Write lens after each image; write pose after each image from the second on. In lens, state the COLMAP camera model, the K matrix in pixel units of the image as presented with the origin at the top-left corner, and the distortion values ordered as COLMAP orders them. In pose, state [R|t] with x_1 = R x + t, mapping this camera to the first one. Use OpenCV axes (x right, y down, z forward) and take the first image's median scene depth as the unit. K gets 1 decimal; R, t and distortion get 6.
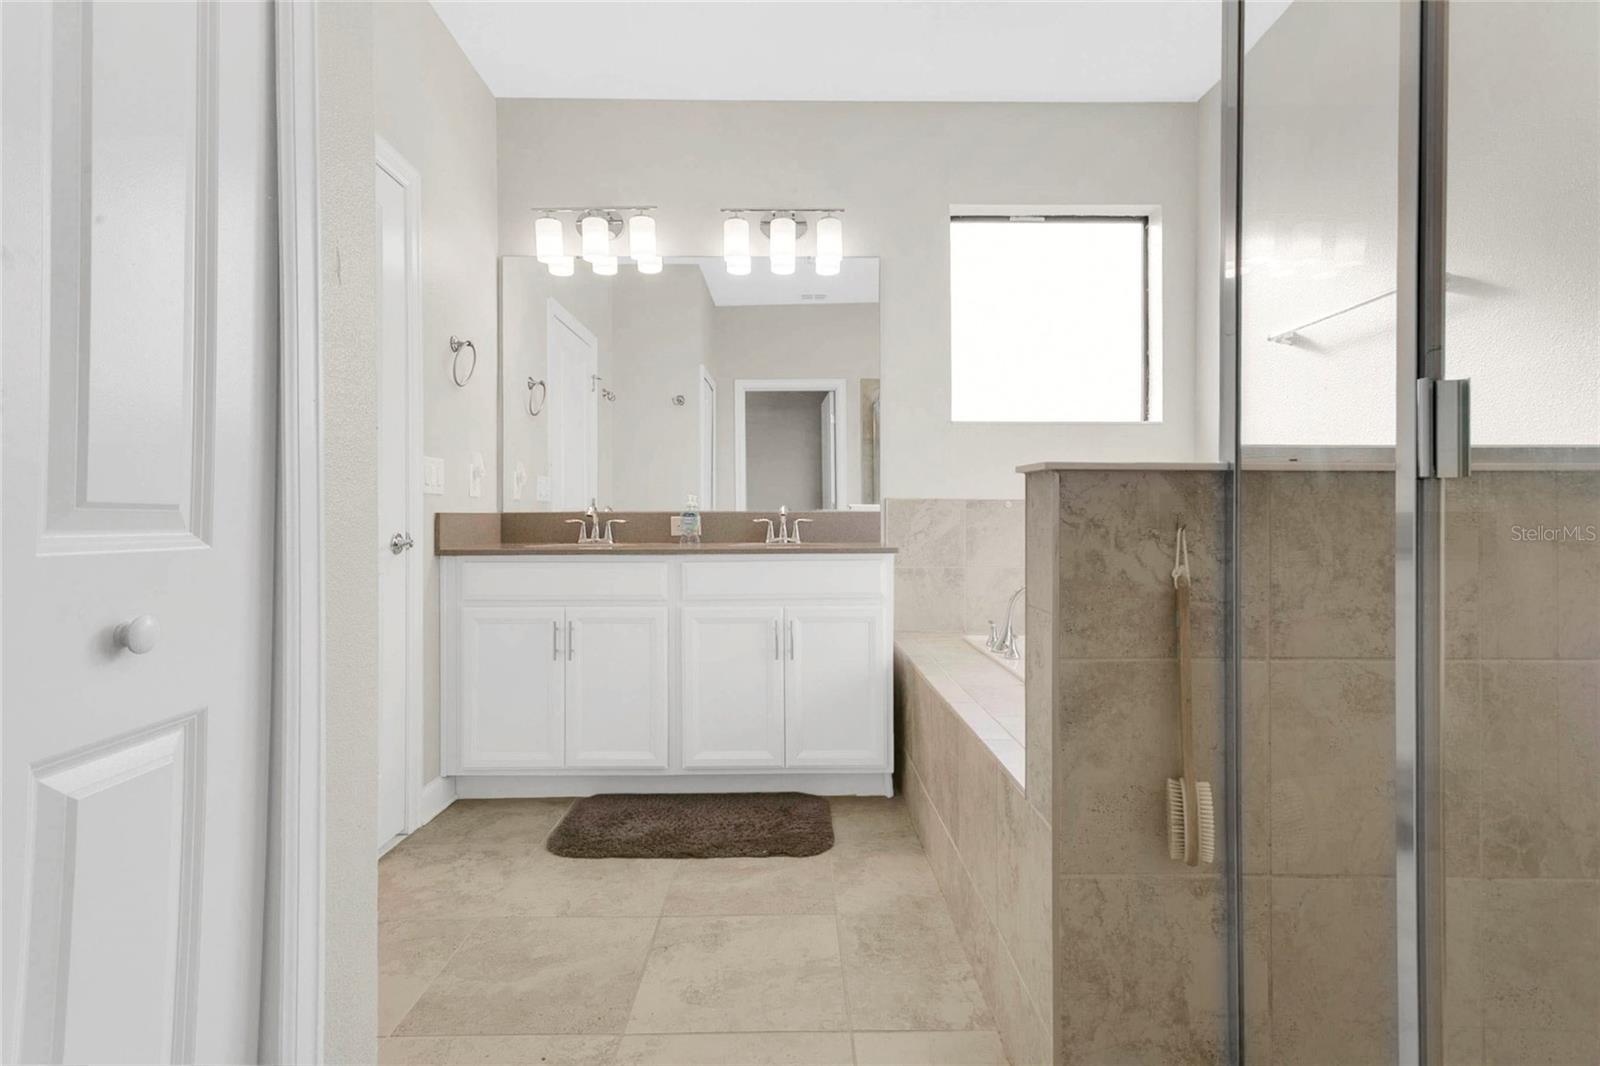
lens RADIAL K [[768.3, 0, 806.2], [0, 768.3, 525.7], [0, 0, 1]] dist [0.001553, 0.000274]
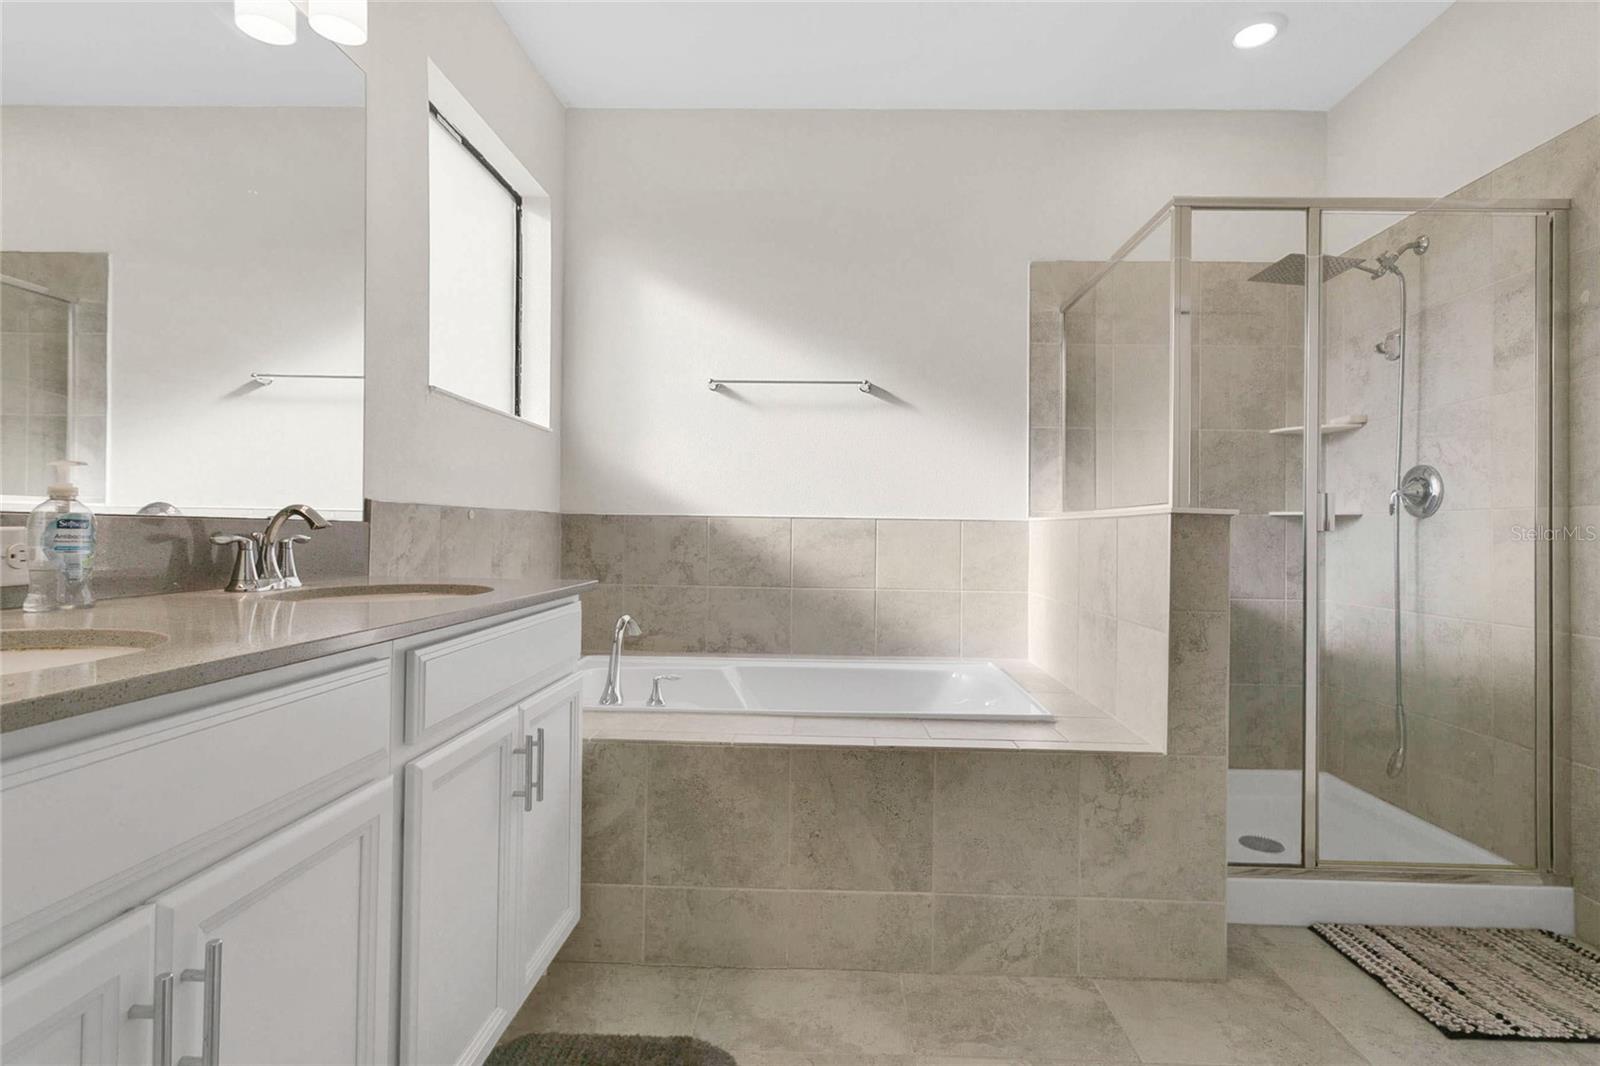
lens RADIAL K [[768.3, 0, 806.2], [0, 768.3, 525.7], [0, 0, 1]] dist [0.001553, 0.000274]
pose [[0.053563, 0.013956, 0.998467, -0.551161], [-0.006012, 0.999889, -0.013653, -0.011535], [-0.998546, -0.005272, 0.053641, 0.790782]]
